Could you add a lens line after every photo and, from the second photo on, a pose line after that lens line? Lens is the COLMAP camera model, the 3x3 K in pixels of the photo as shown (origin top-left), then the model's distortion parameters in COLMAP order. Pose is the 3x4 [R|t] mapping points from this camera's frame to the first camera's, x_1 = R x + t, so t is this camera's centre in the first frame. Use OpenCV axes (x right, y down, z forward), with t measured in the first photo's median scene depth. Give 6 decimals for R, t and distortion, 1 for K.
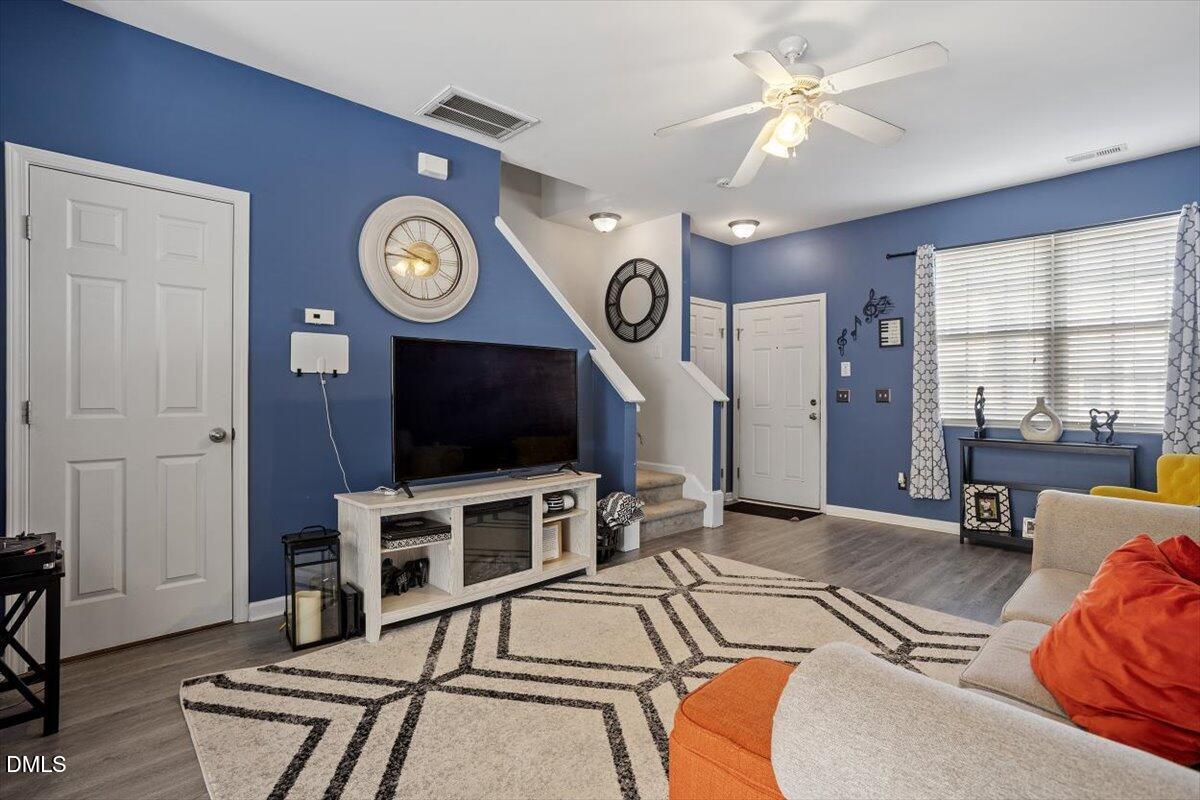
lens RADIAL K [[585.2, 0, 593.7], [0, 585.2, 393.3], [0, 0, 1]] dist [-0.052764, 0.028047]
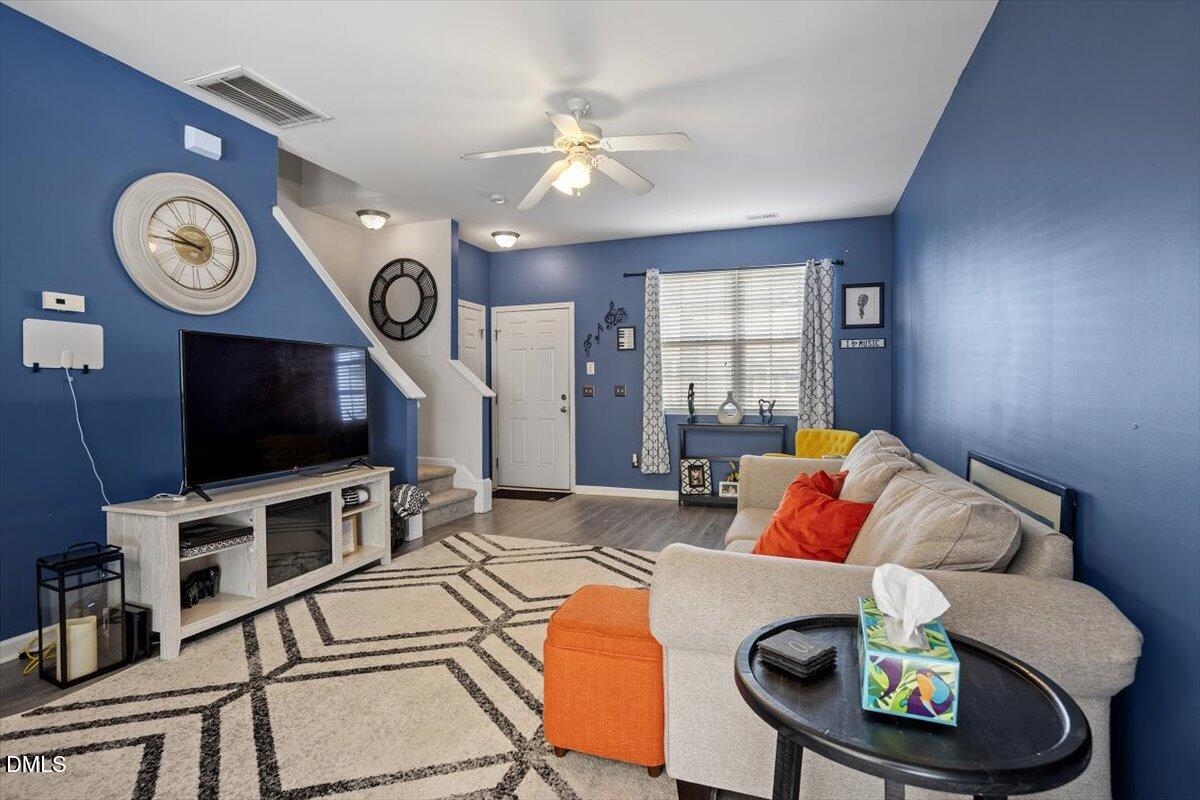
lens RADIAL K [[585.2, 0, 597.3], [0, 585.2, 400.2], [0, 0, 1]] dist [-0.052764, 0.028047]
pose [[0.892100, -0.013834, 0.451626, -0.137703], [0.006374, 0.999817, 0.018037, 0.002025], [-0.451793, -0.013212, 0.892025, -0.095972]]
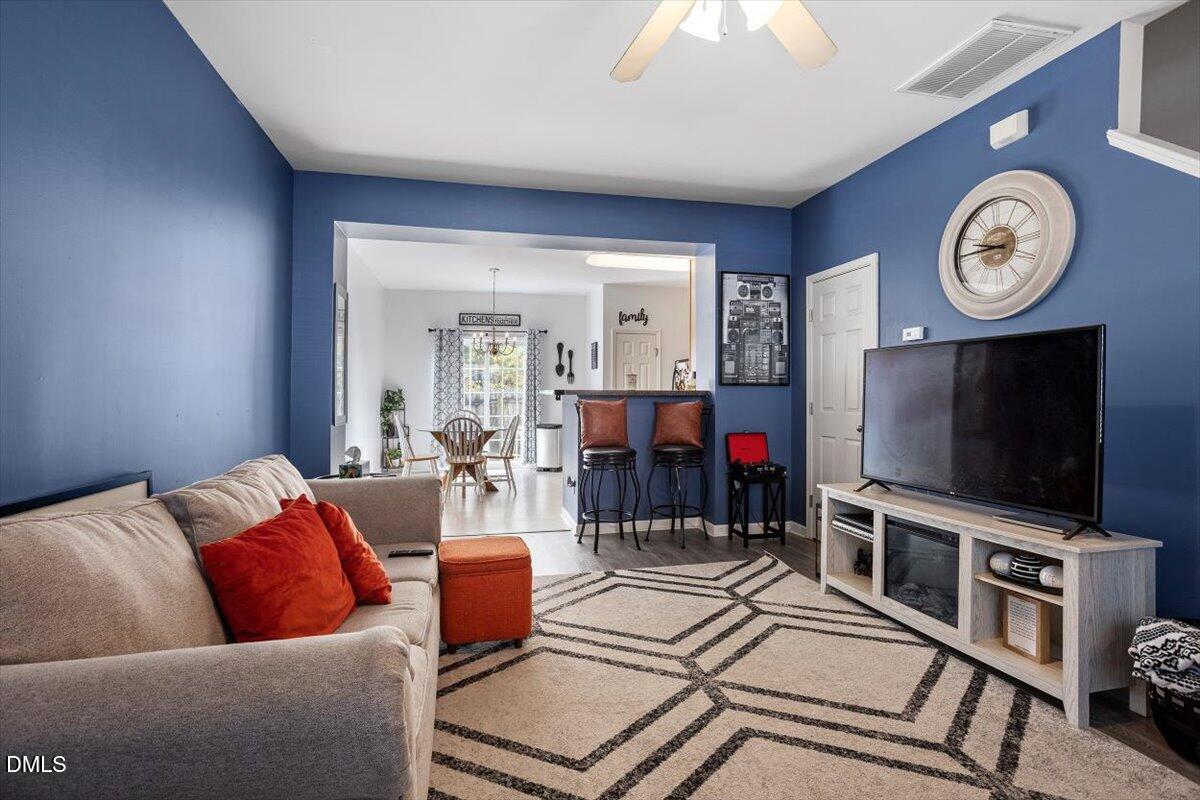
lens RADIAL K [[585.2, 0, 606.1], [0, 585.2, 394.5], [0, 0, 1]] dist [-0.052764, 0.028047]
pose [[-0.496677, -0.009249, -0.867886, 0.741709], [-0.012427, 0.999917, -0.003544, 0.001211], [0.867847, 0.009025, -0.496750, 0.923859]]
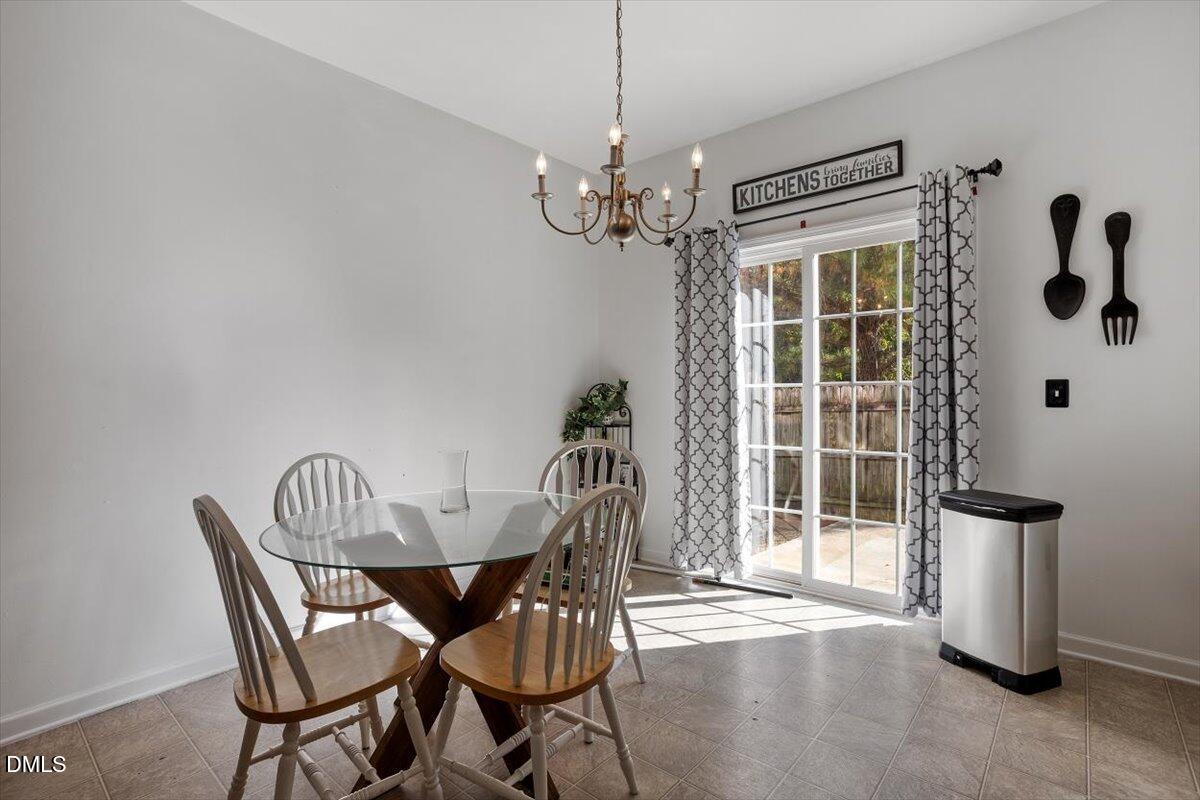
lens RADIAL K [[585.2, 0, 577.9], [0, 585.2, 393.6], [0, 0, 1]] dist [-0.052764, 0.028047]
pose [[-0.996858, -0.001129, -0.079206, -0.759154], [-0.001506, 0.999988, 0.004705, 0.000926], [0.079200, 0.004809, -0.996847, 0.100817]]
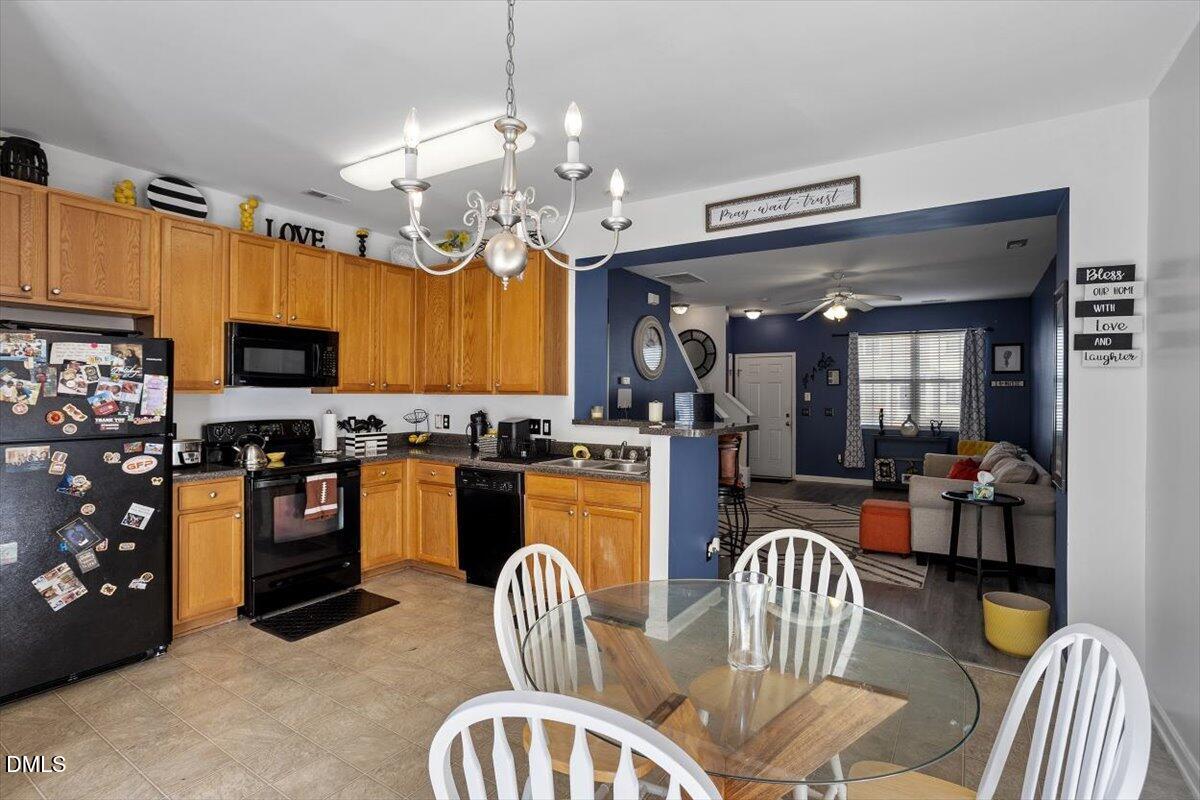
lens RADIAL K [[585.2, 0, 597.4], [0, 585.2, 393.2], [0, 0, 1]] dist [-0.052764, 0.028047]
pose [[0.971146, 0.000367, 0.238484, -0.933854], [0.000576, 0.999992, -0.003883, -0.071250], [-0.238484, 0.003909, 0.971139, -0.862883]]
